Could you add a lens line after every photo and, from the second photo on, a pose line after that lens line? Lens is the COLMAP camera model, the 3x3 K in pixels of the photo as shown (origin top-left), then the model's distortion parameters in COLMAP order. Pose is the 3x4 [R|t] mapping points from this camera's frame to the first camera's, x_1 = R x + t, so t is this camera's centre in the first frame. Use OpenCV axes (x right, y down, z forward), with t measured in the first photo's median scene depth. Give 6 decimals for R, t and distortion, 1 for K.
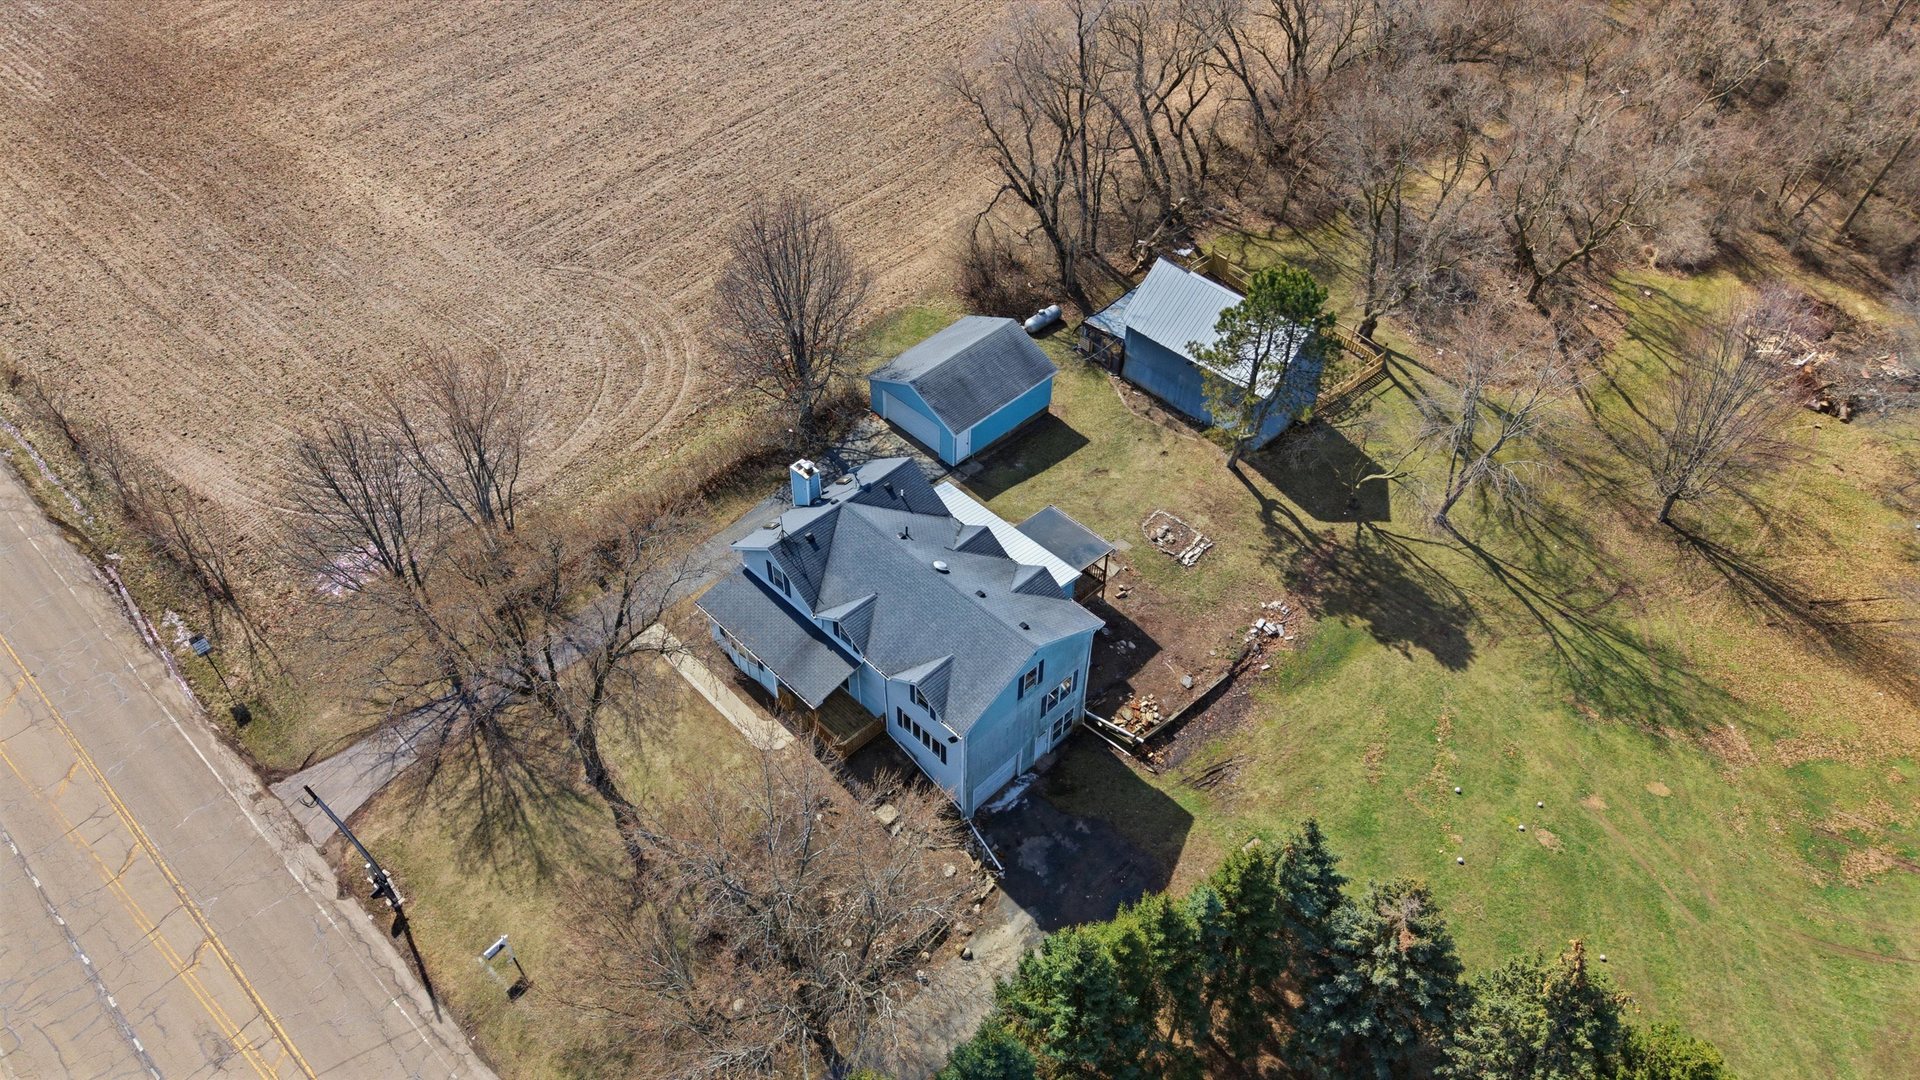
lens RADIAL K [[1280.0, 0, 964.7], [0, 1280.0, 542.9], [0, 0, 1]] dist [0.038462, -0.061476]
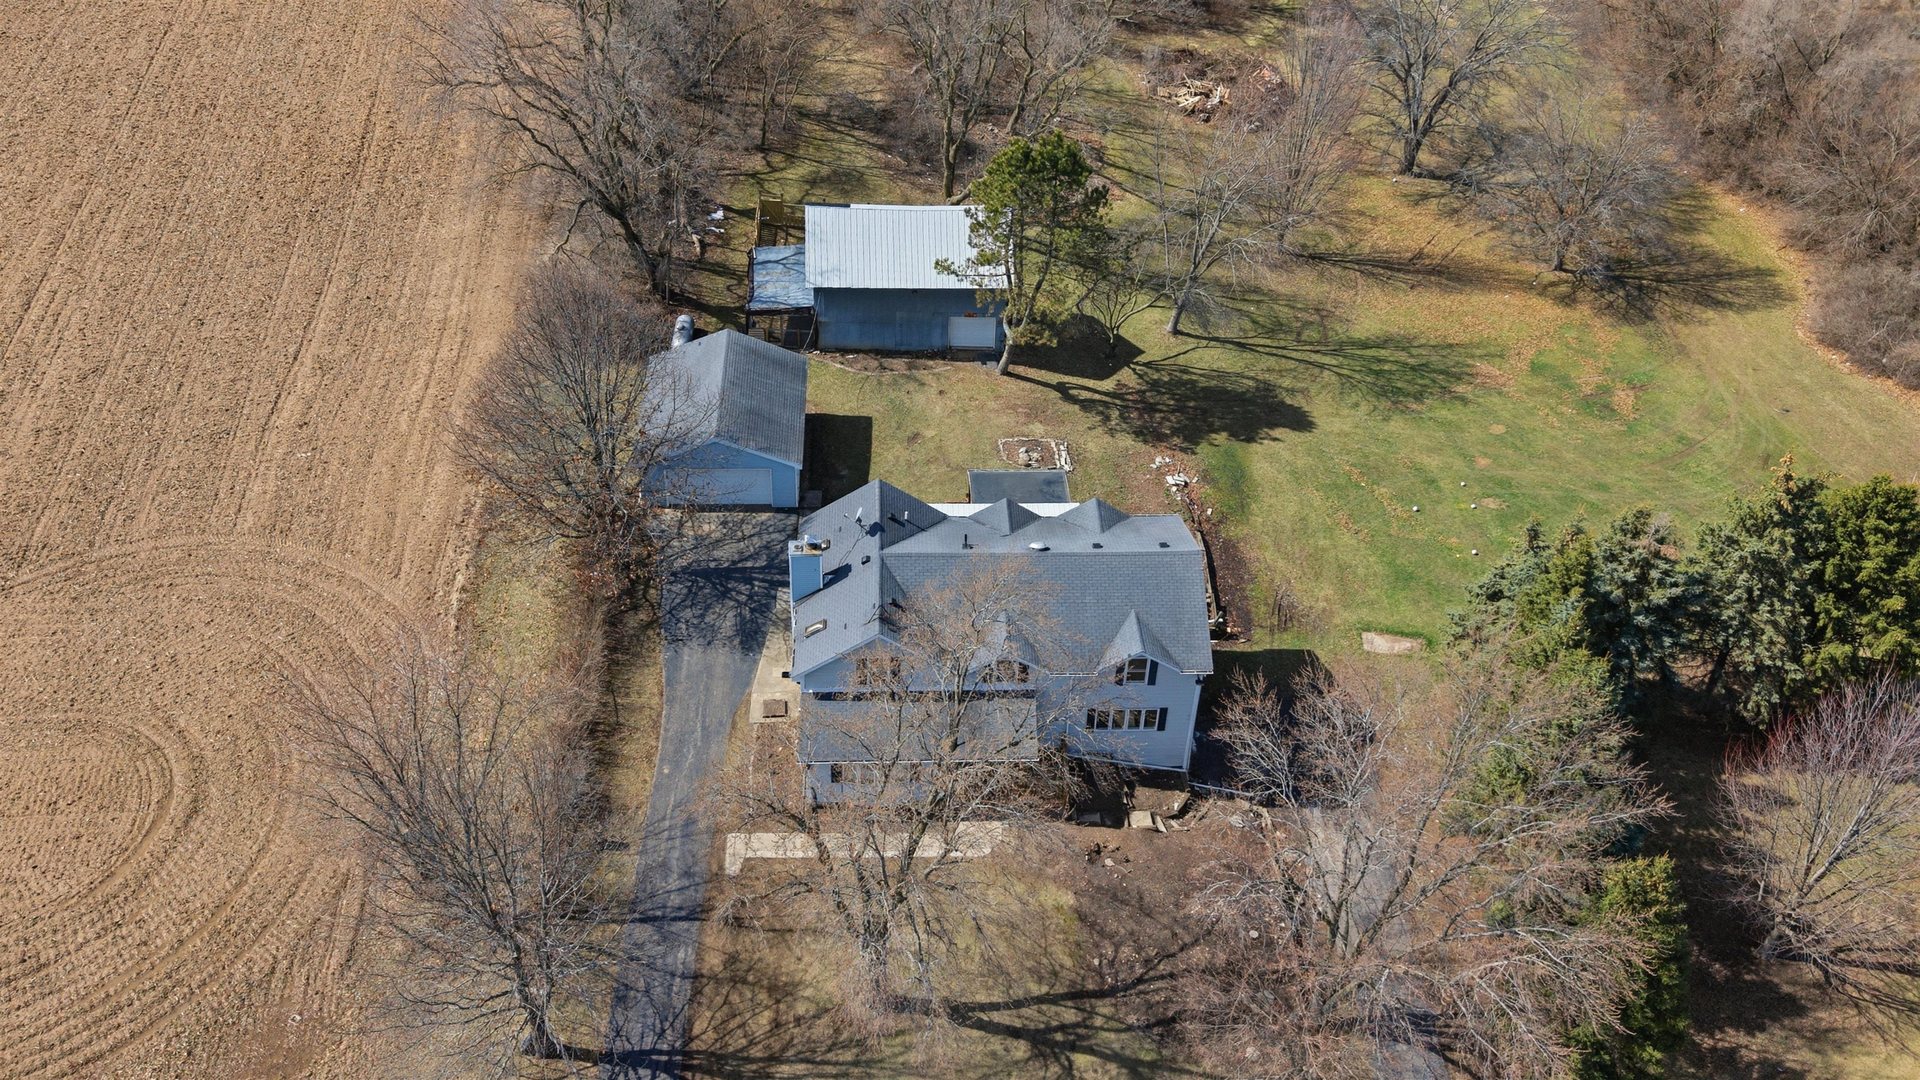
lens RADIAL K [[1575.3, 0, 1005.5], [0, 1575.3, 534.3], [0, 0, 1]] dist [0.083256, -0.145970]
pose [[0.659537, -0.475152, 0.582444, -0.529609], [0.500427, 0.855743, 0.131443, -0.113818], [-0.560878, 0.204779, 0.802173, 0.124242]]
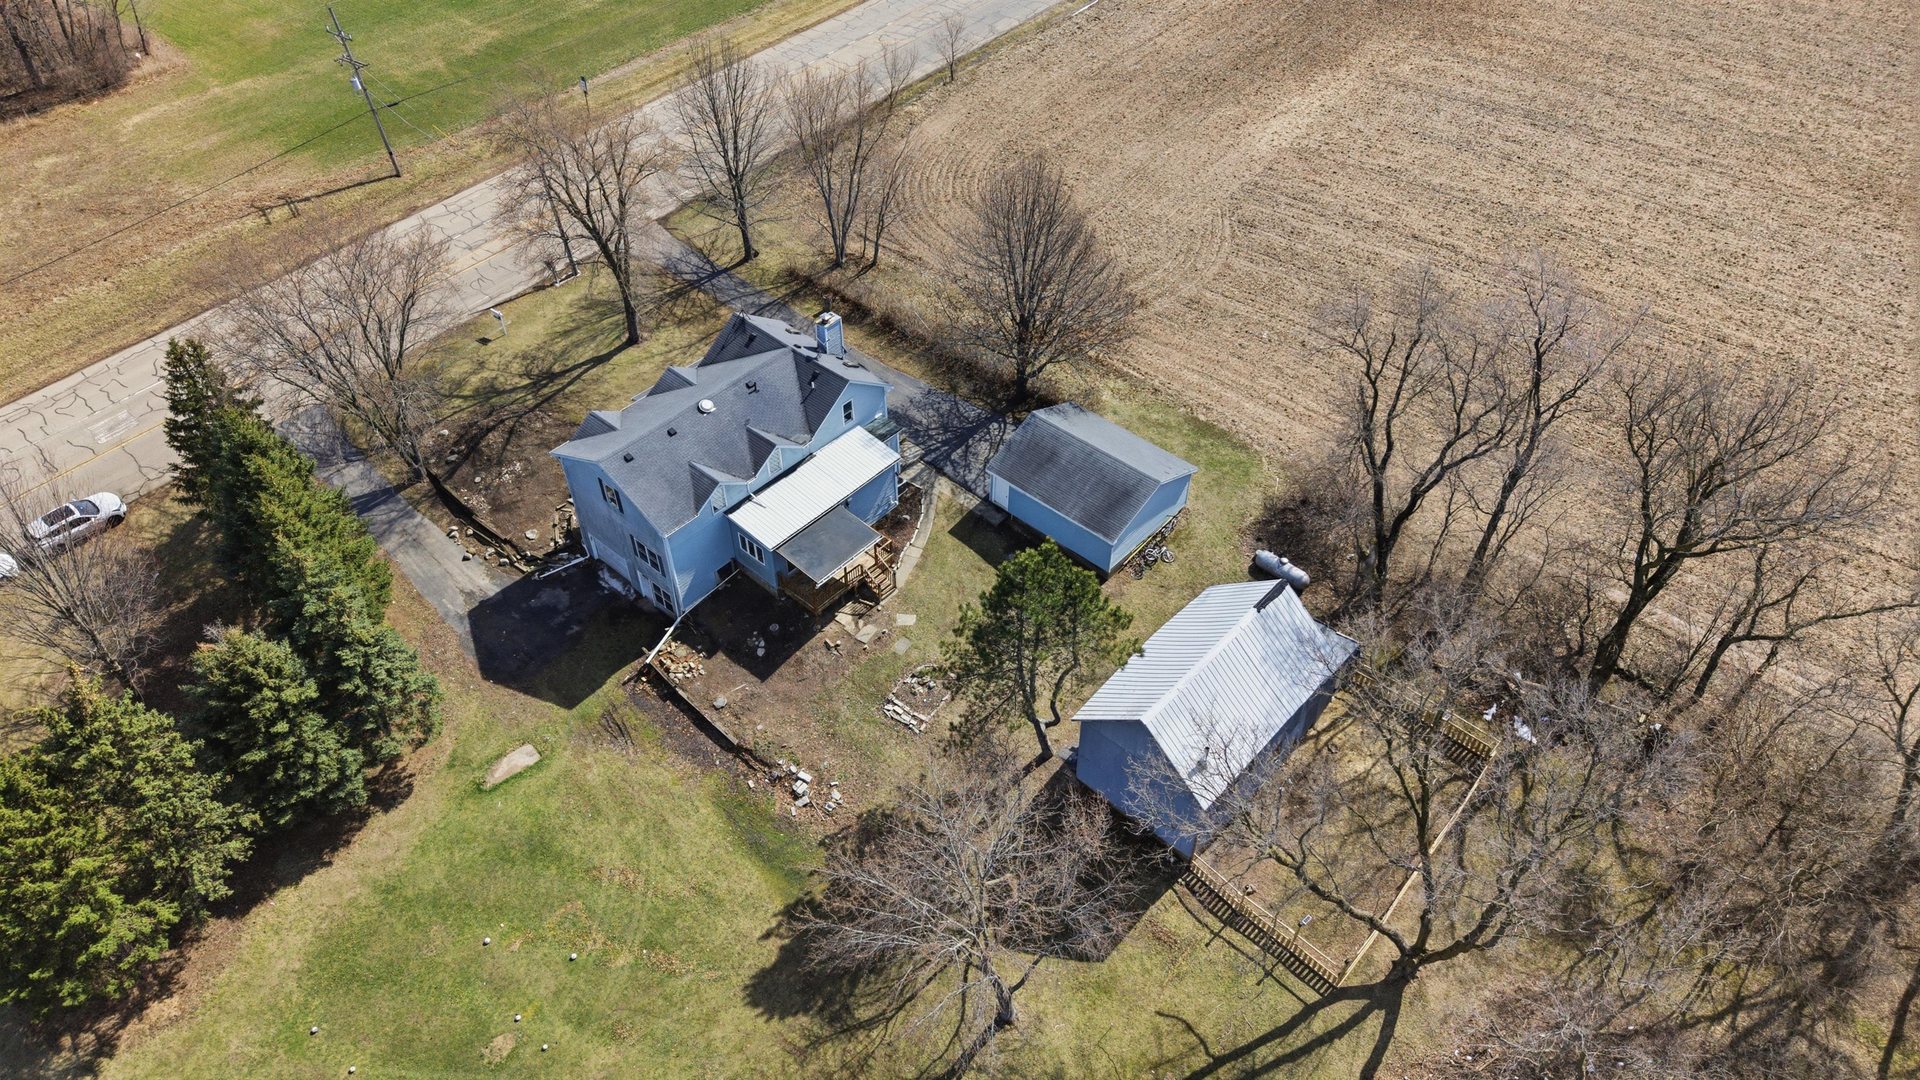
lens RADIAL K [[1280.0, 0, 964.7], [0, 1280.0, 542.9], [0, 0, 1]] dist [0.038462, -0.061476]
pose [[0.063702, 0.704273, -0.707066, 0.718350], [-0.709625, 0.530132, 0.464105, -0.493227], [0.701694, 0.472187, 0.533540, 0.497100]]
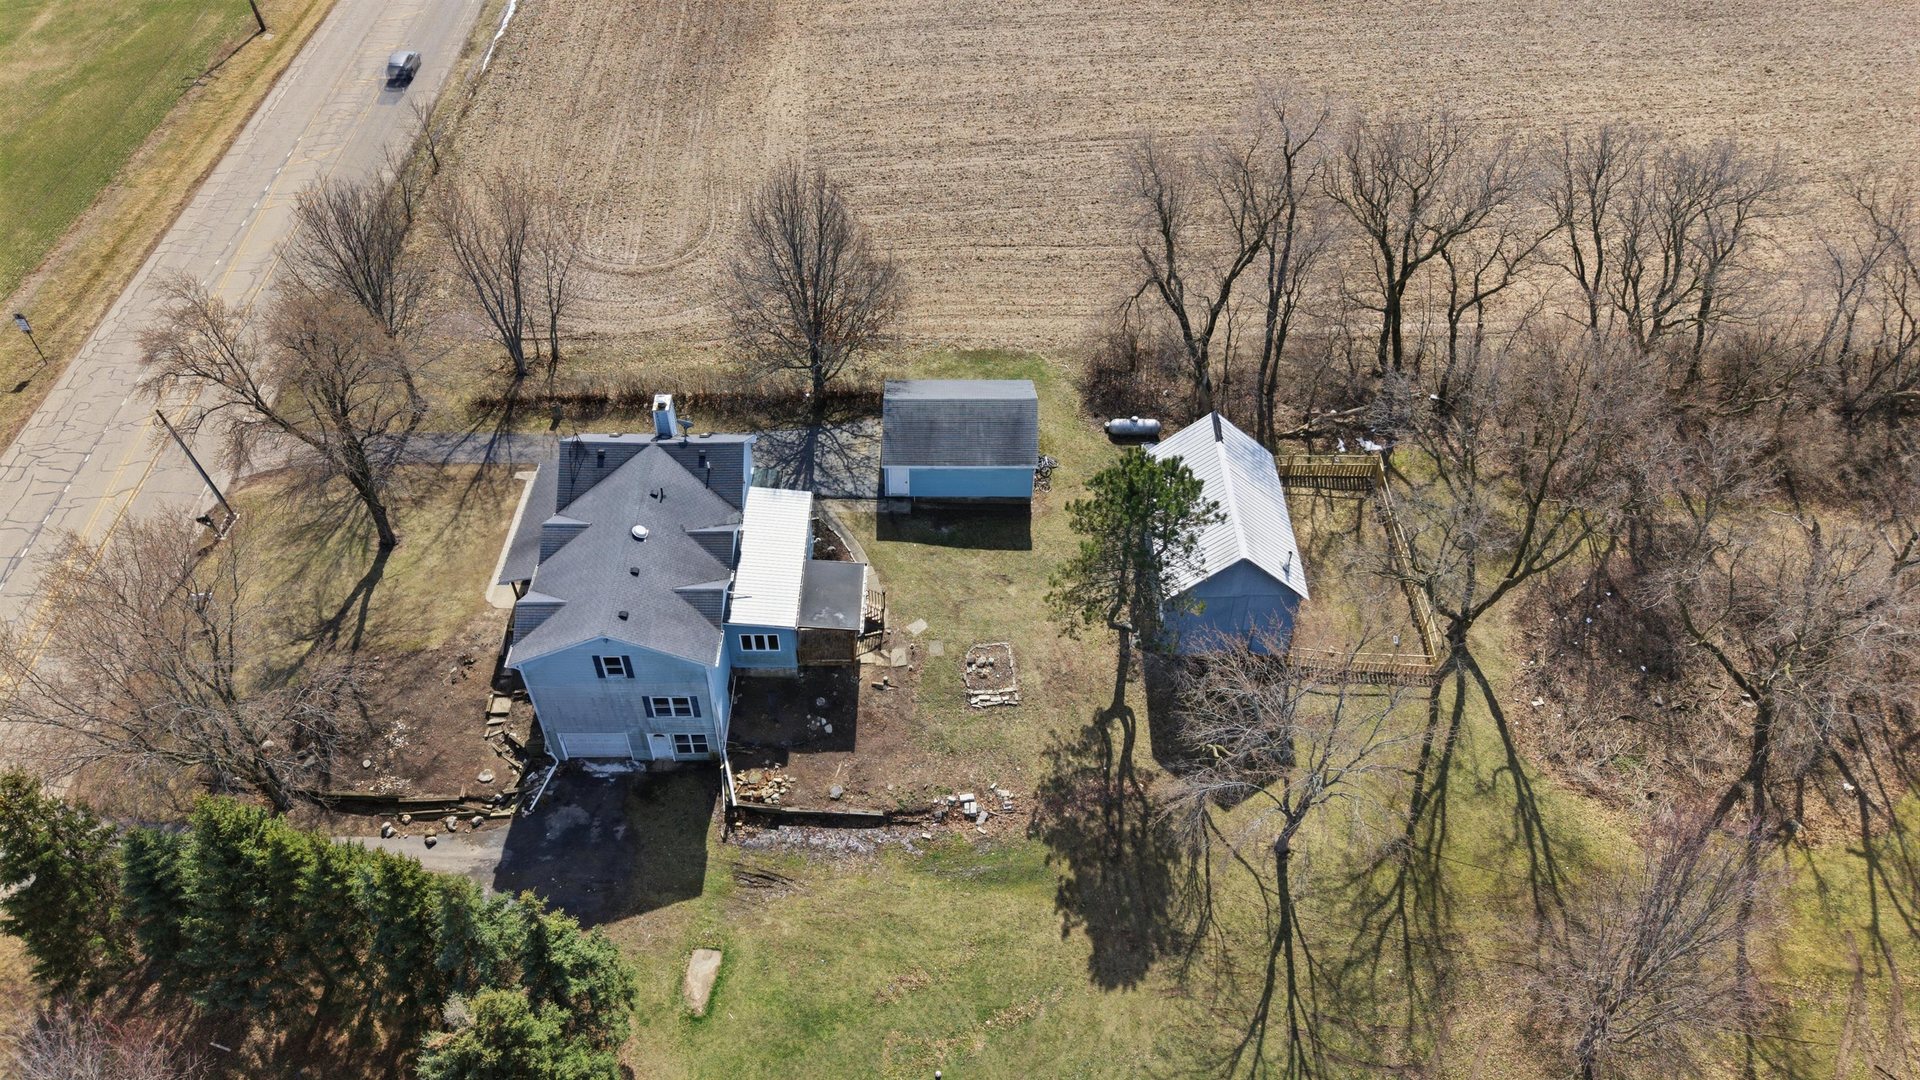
lens RADIAL K [[1280.0, 0, 964.7], [0, 1280.0, 542.9], [0, 0, 1]] dist [0.038462, -0.061476]
pose [[0.712814, 0.493676, -0.498177, 0.555638], [-0.498374, 0.856311, 0.135477, -0.197656], [0.493476, 0.151709, 0.856426, 0.201286]]
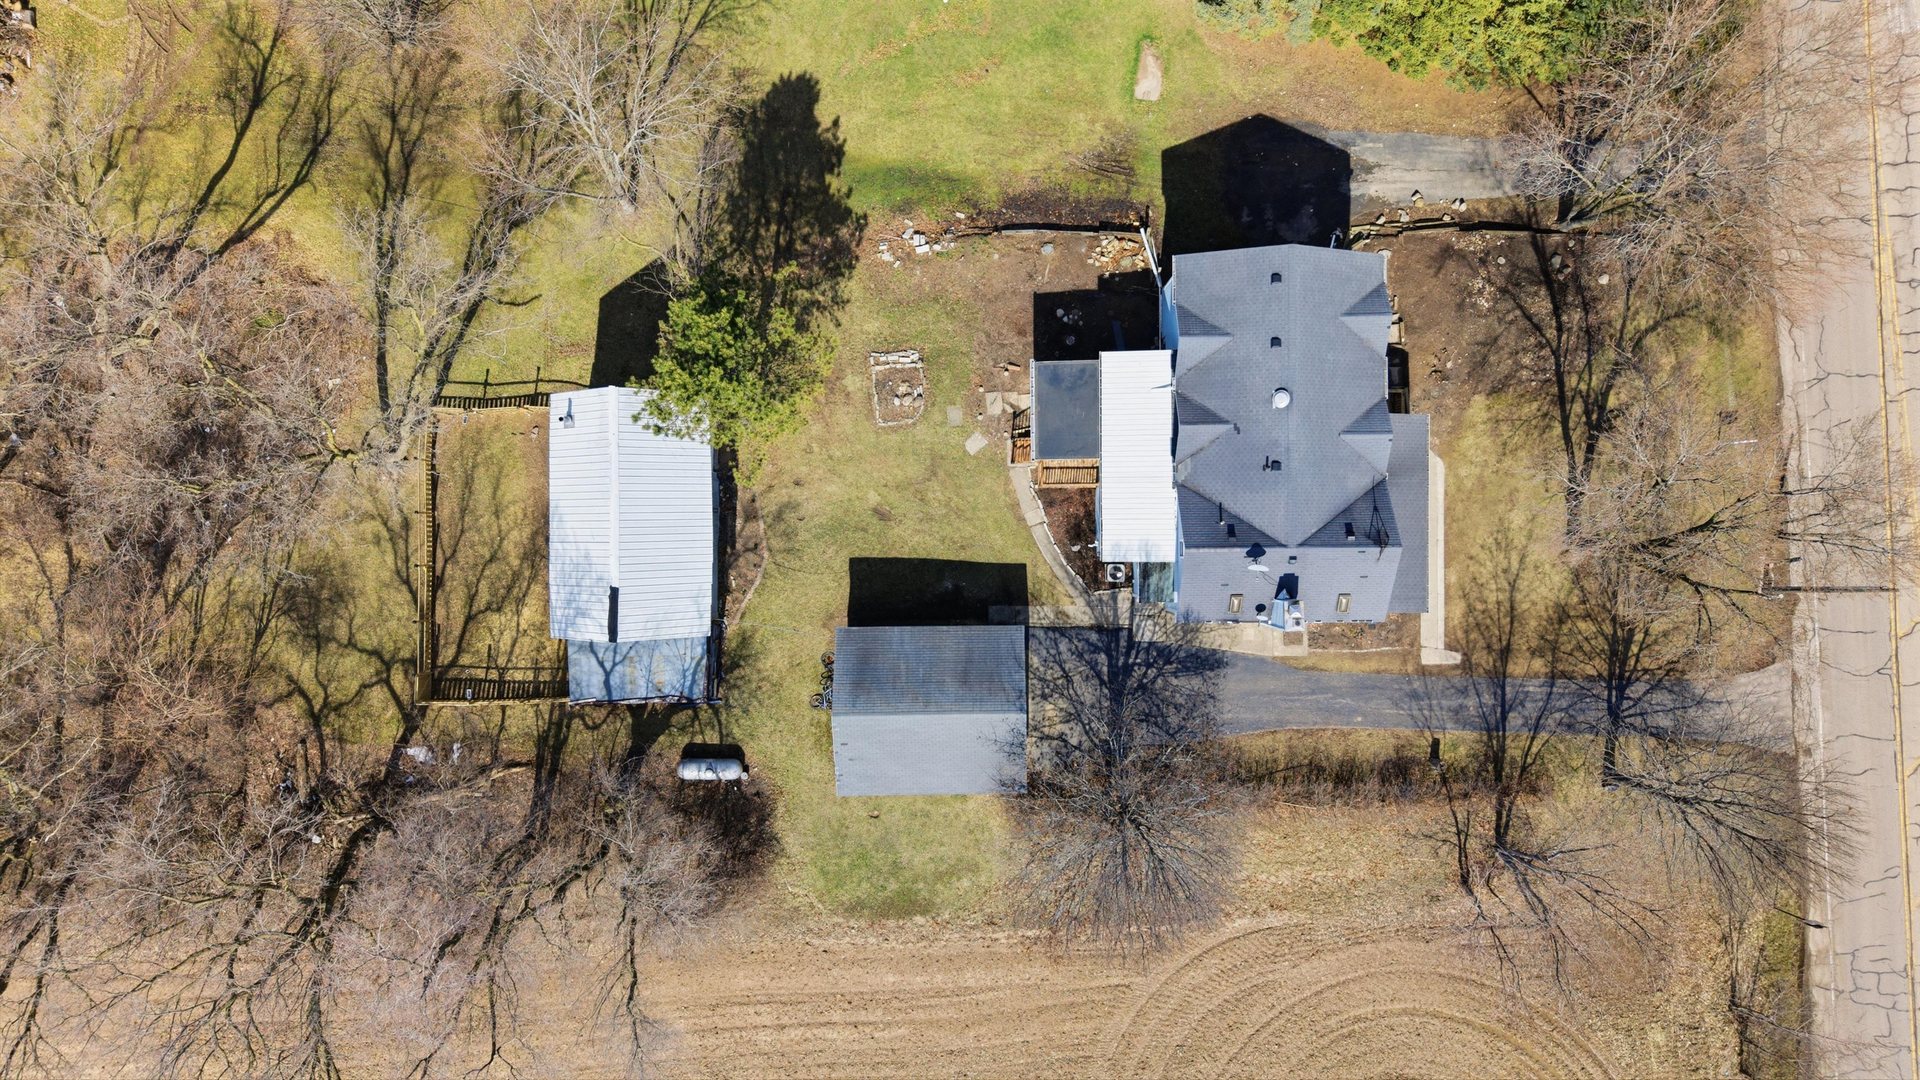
lens RADIAL K [[1280.0, 0, 964.7], [0, 1280.0, 542.9], [0, 0, 1]] dist [0.038462, -0.061476]
pose [[-0.714099, -0.699966, -0.010498, 0.066228], [0.486144, -0.506638, 0.712027, -0.658772], [-0.503713, 0.503354, 0.702074, 0.416959]]
